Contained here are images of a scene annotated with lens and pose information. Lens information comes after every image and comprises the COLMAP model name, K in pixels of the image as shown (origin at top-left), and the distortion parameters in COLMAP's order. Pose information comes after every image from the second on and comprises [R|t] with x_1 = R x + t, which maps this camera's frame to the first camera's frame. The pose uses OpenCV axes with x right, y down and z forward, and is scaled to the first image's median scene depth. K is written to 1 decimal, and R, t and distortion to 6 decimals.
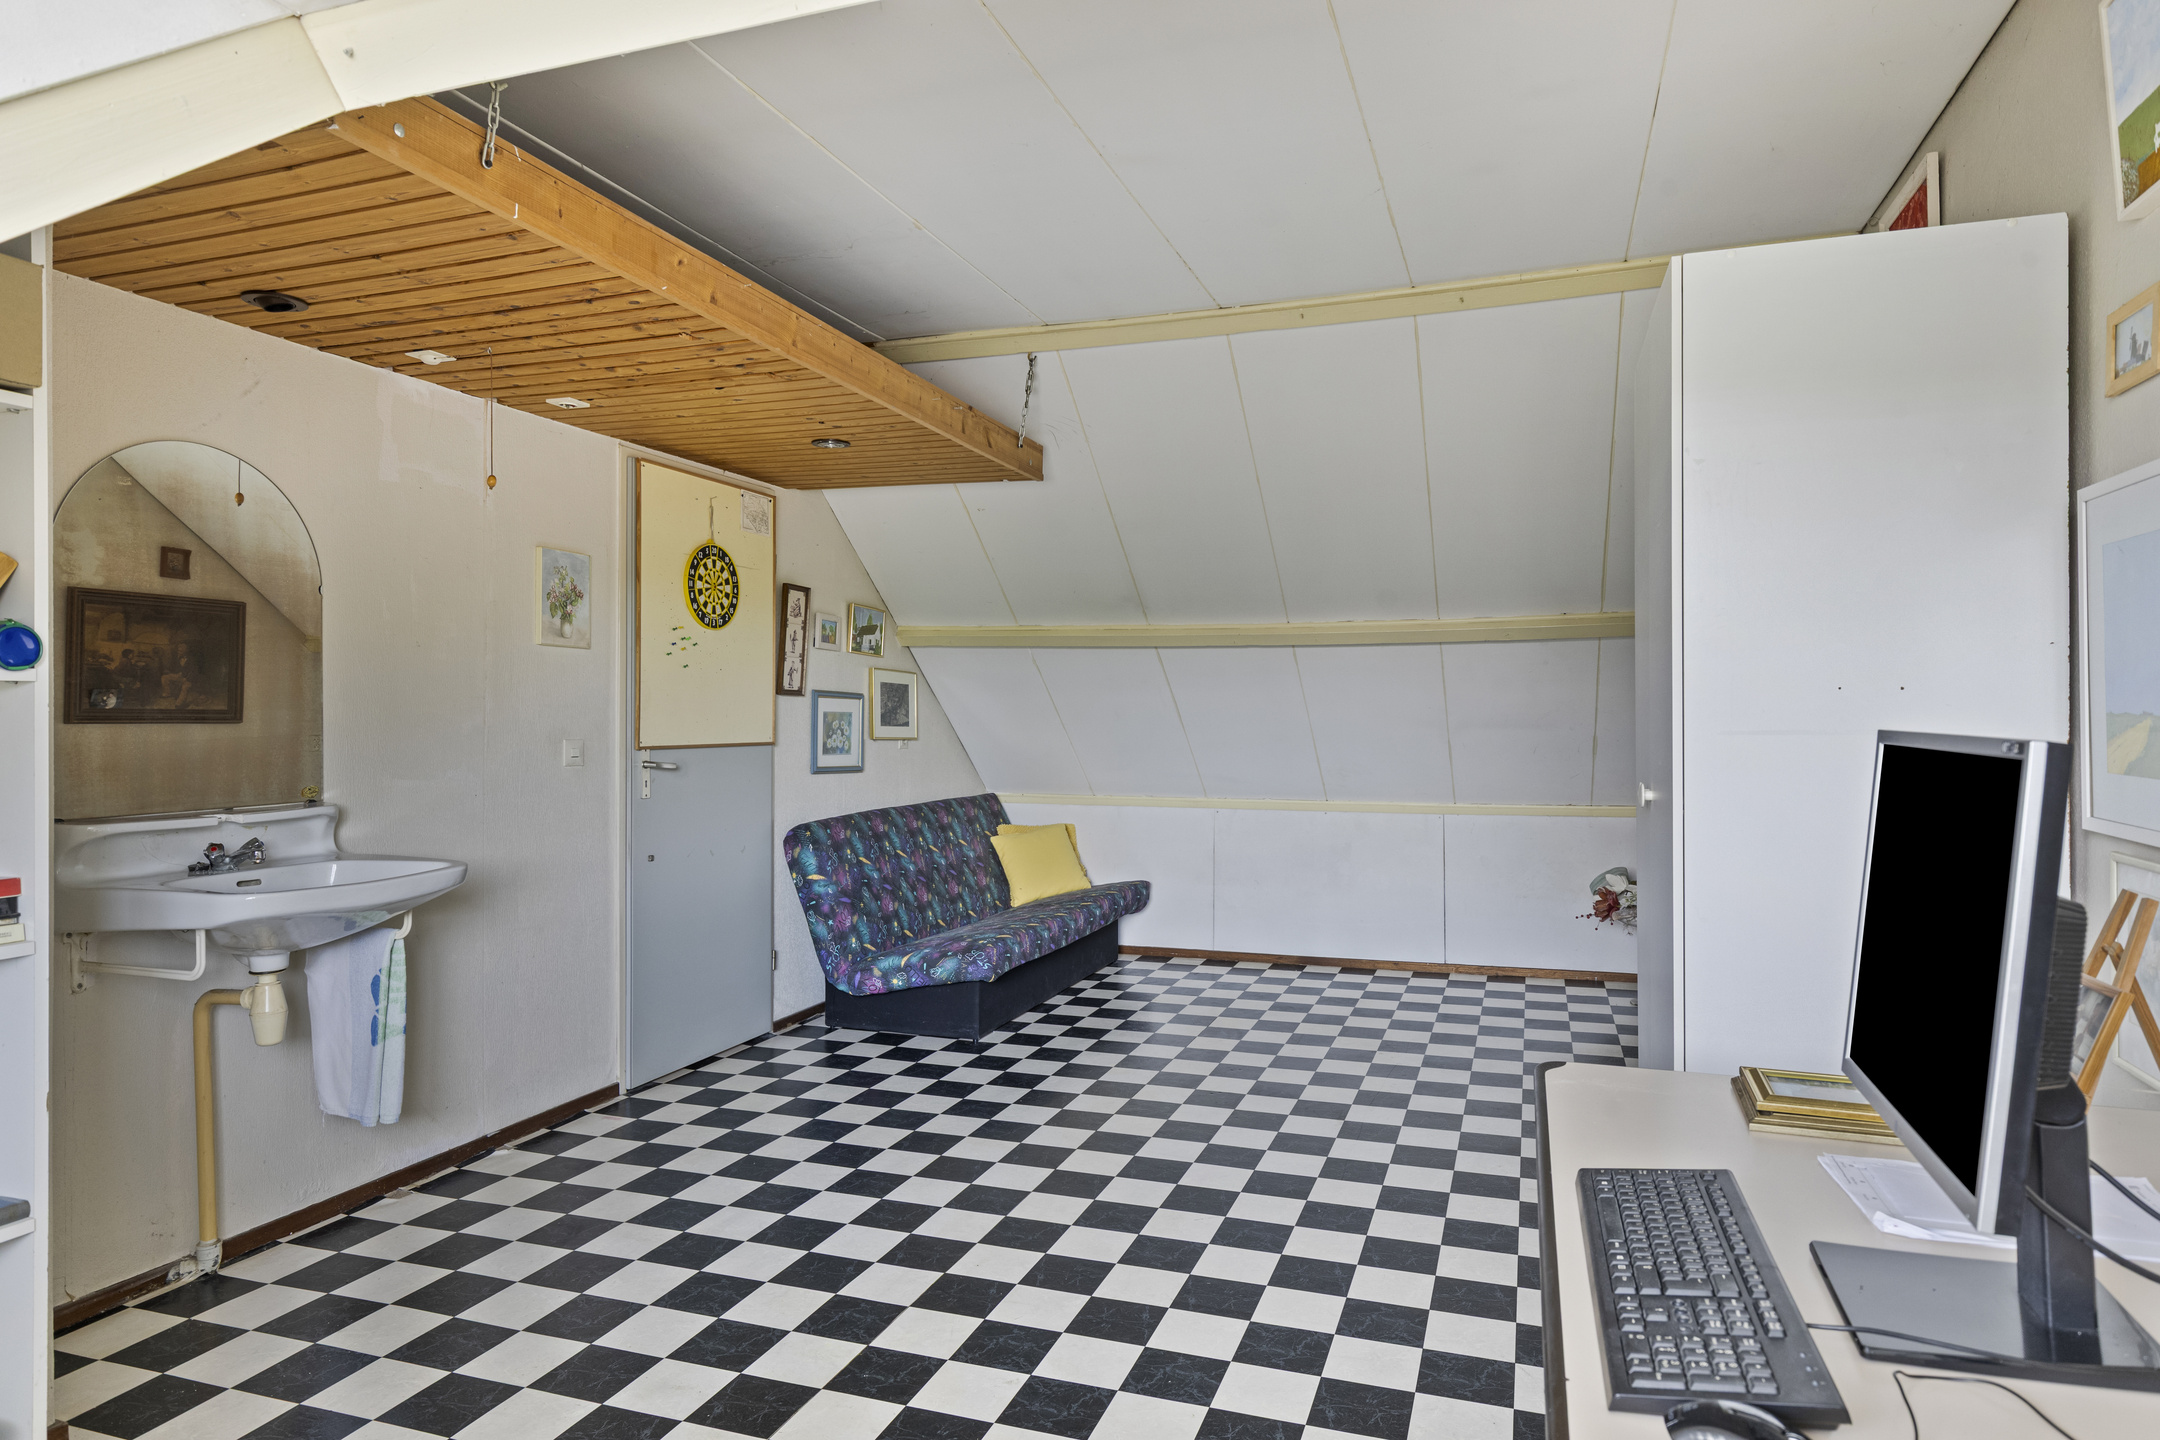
lens RADIAL K [[1291.0, 0, 1075.3], [0, 1291.0, 706.7], [0, 0, 1]] dist [-0.002573, -0.000541]
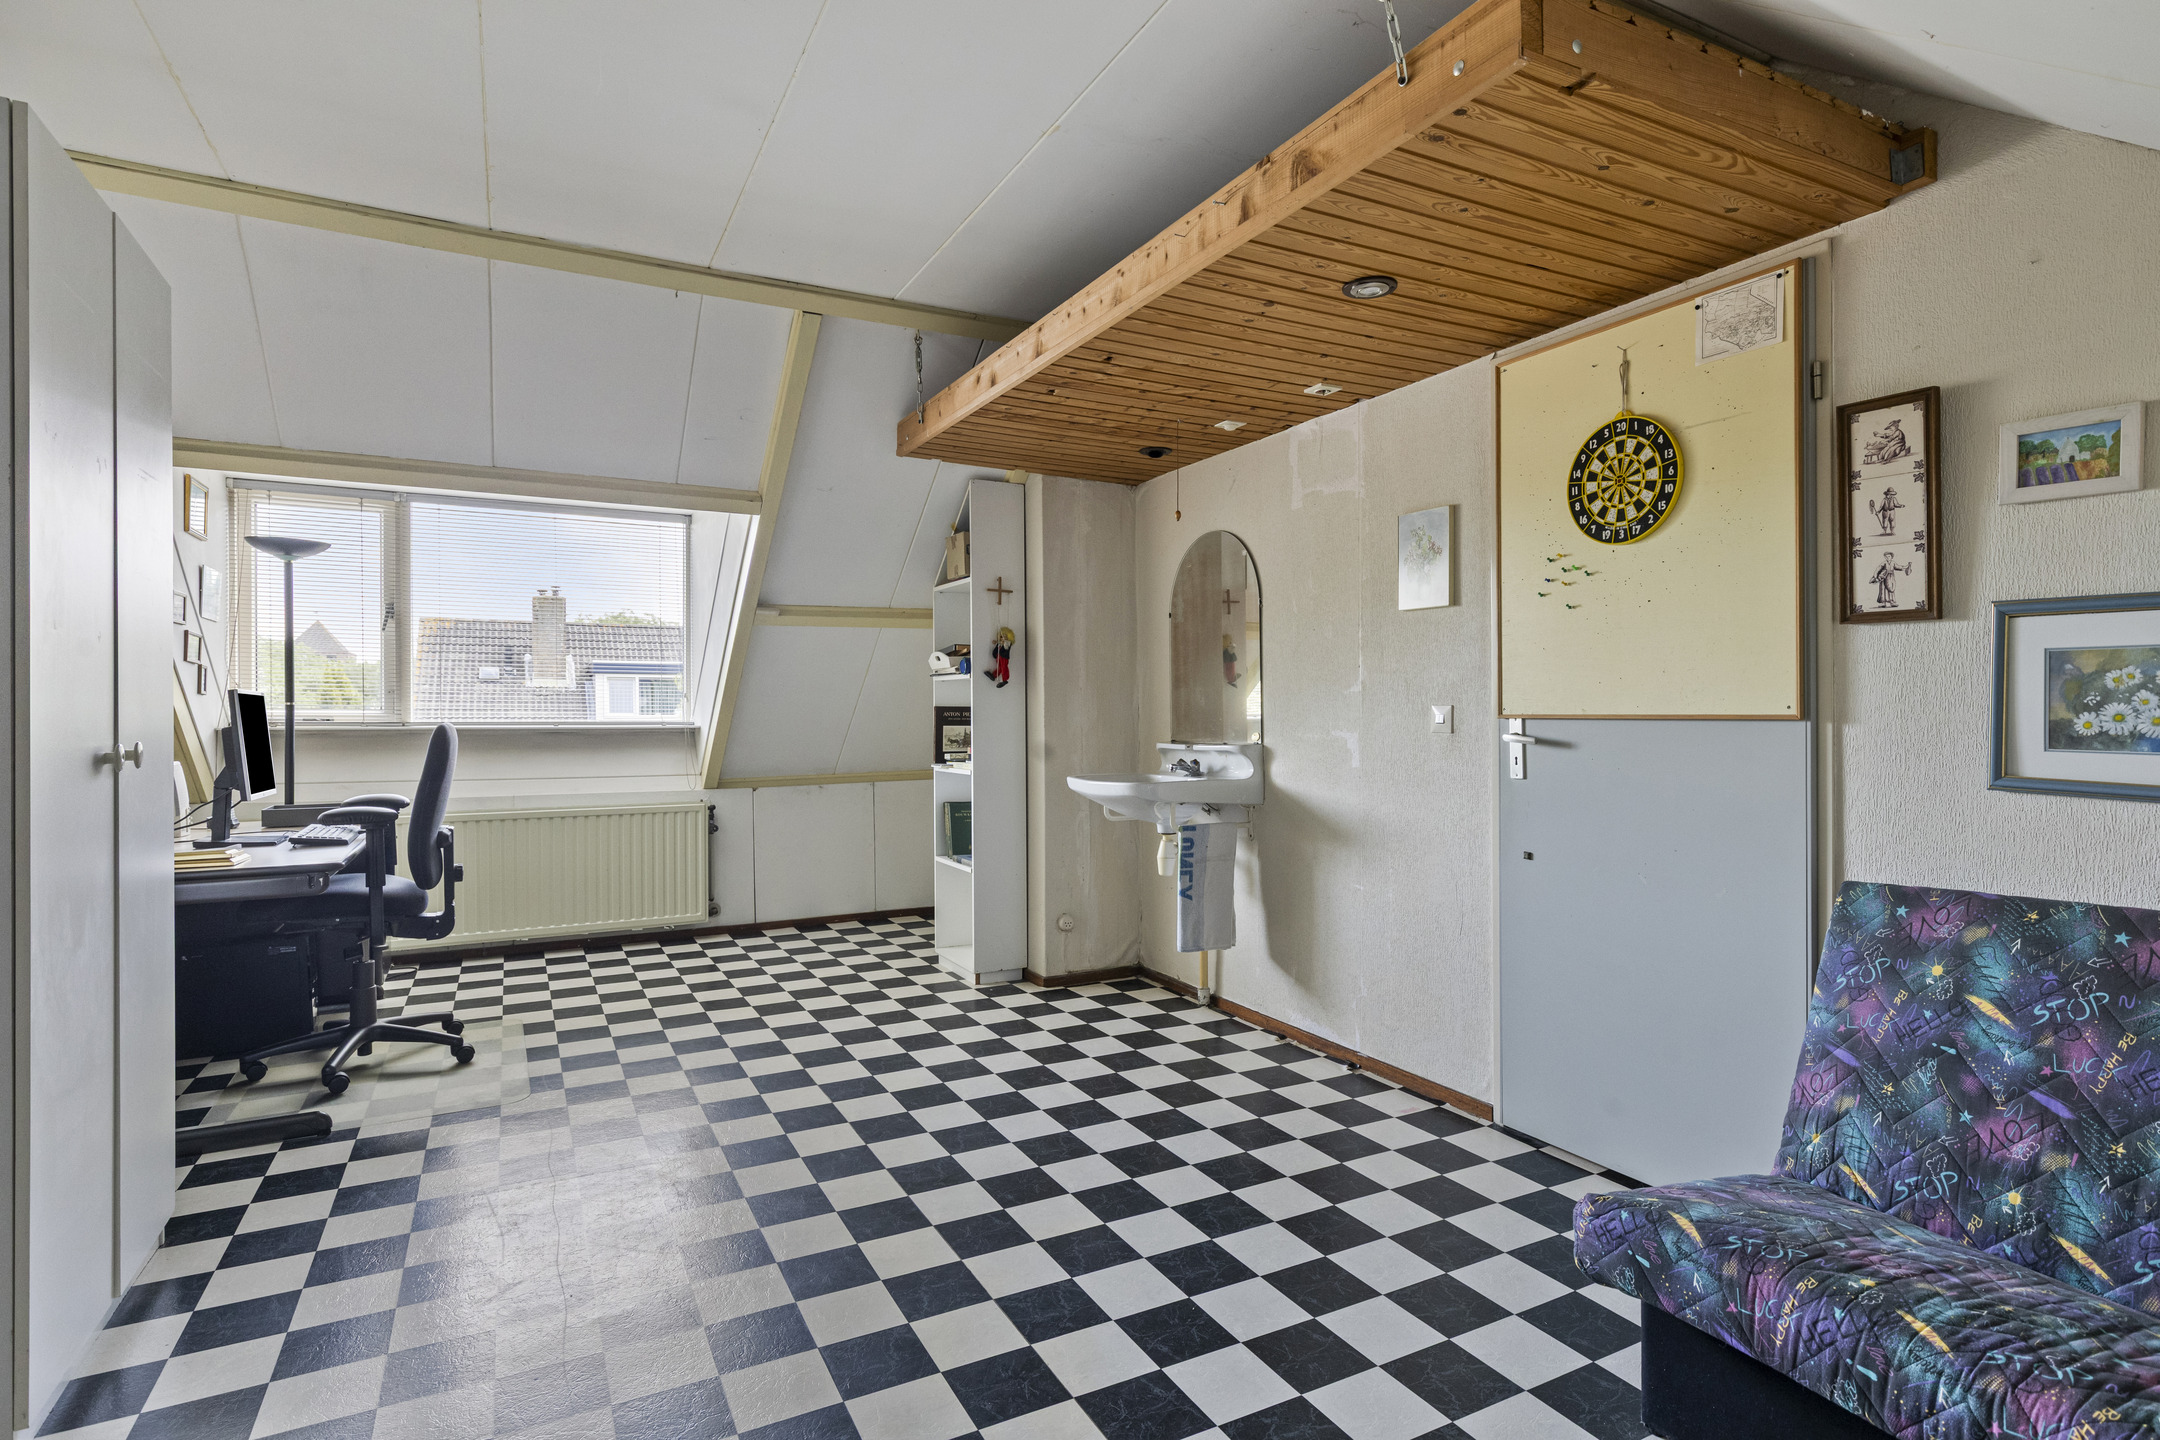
lens RADIAL K [[1114.9, 0, 1073.3], [0, 1114.9, 724.6], [0, 0, 1]] dist [-0.002846, -0.000756]
pose [[-0.689193, 0.004115, -0.724566, 0.336166], [0.001535, 0.999990, 0.004220, 0.031238], [0.724576, 0.001796, -0.689192, 1.182873]]
